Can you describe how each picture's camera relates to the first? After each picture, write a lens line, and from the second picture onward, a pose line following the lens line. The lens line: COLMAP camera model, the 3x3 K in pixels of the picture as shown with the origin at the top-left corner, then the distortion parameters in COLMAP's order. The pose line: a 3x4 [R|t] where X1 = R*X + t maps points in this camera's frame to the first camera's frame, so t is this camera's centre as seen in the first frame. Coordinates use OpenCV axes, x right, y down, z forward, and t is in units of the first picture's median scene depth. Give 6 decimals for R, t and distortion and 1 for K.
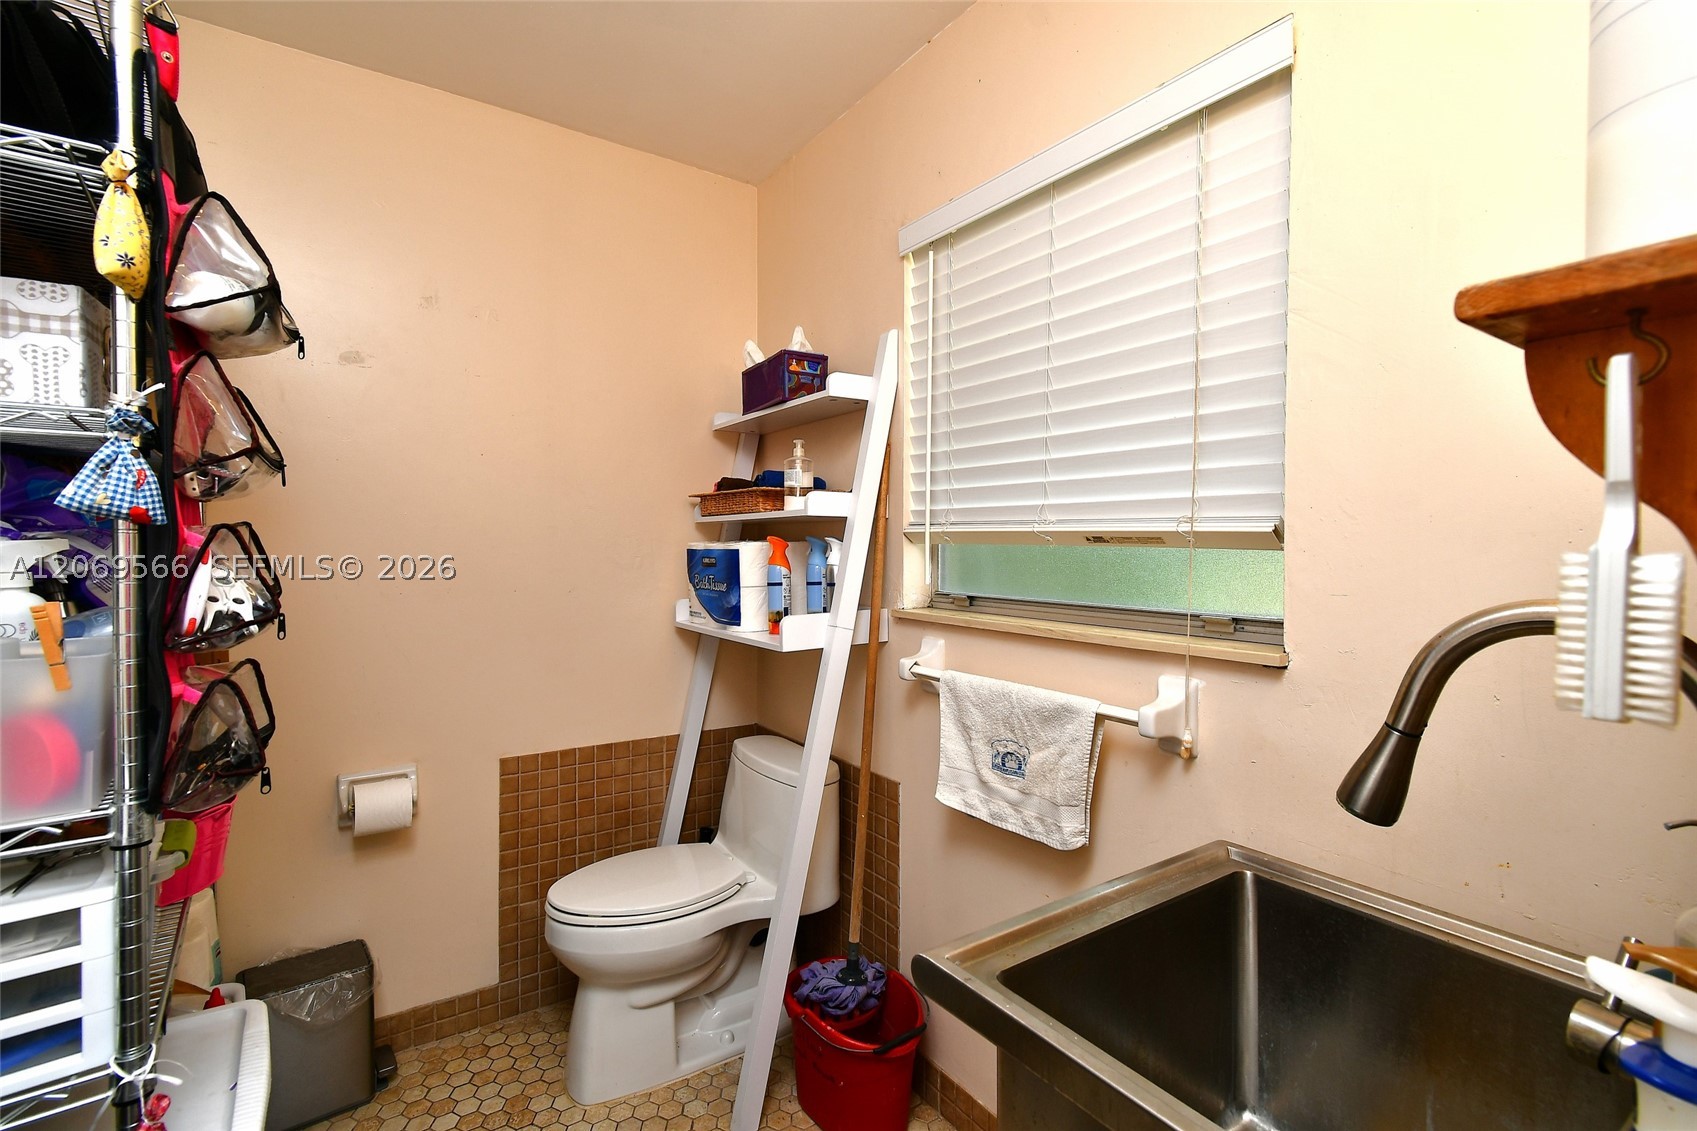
lens RADIAL K [[773.3, 0, 837.5], [0, 773.3, 563.5], [0, 0, 1]] dist [-0.000379, -0.000813]
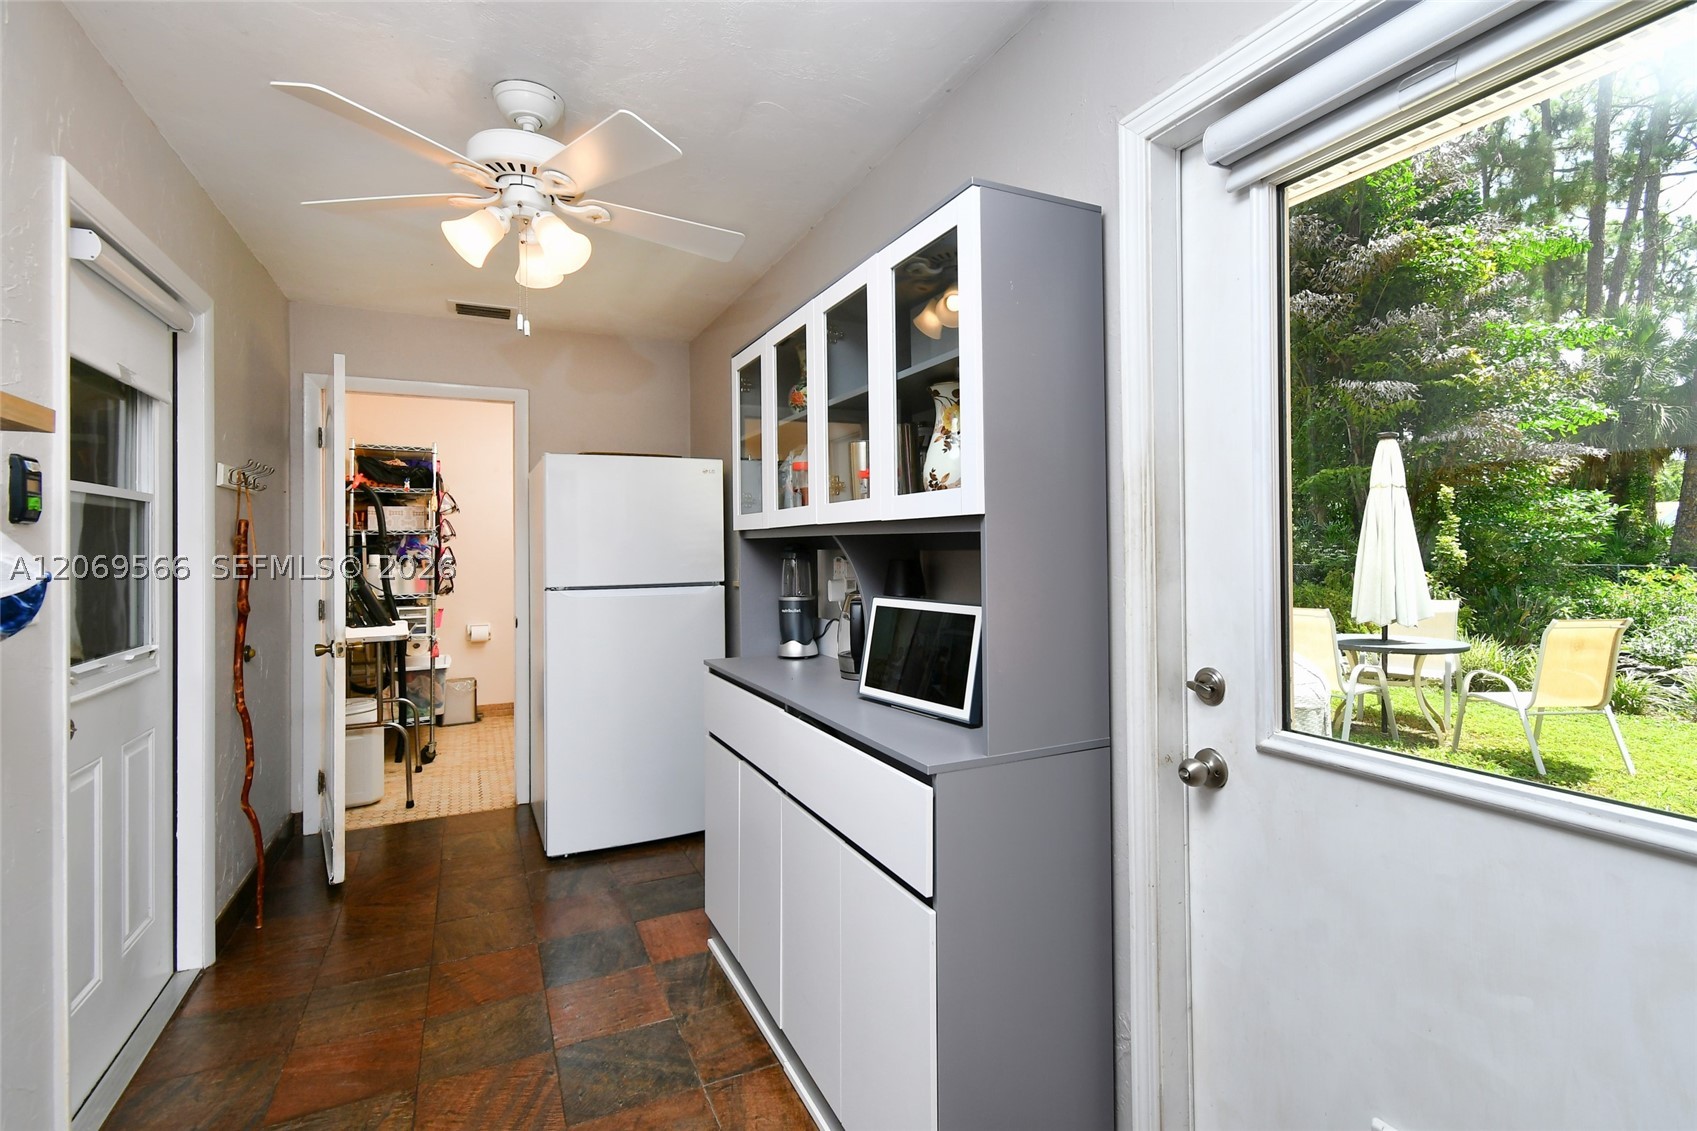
lens RADIAL K [[773.3, 0, 837.5], [0, 773.3, 563.5], [0, 0, 1]] dist [-0.000379, -0.000813]
pose [[0.990489, -0.000565, -0.137590, 2.981889], [-0.001309, 0.999908, -0.013533, 0.148284], [0.137585, 0.013584, 0.990397, -4.454823]]
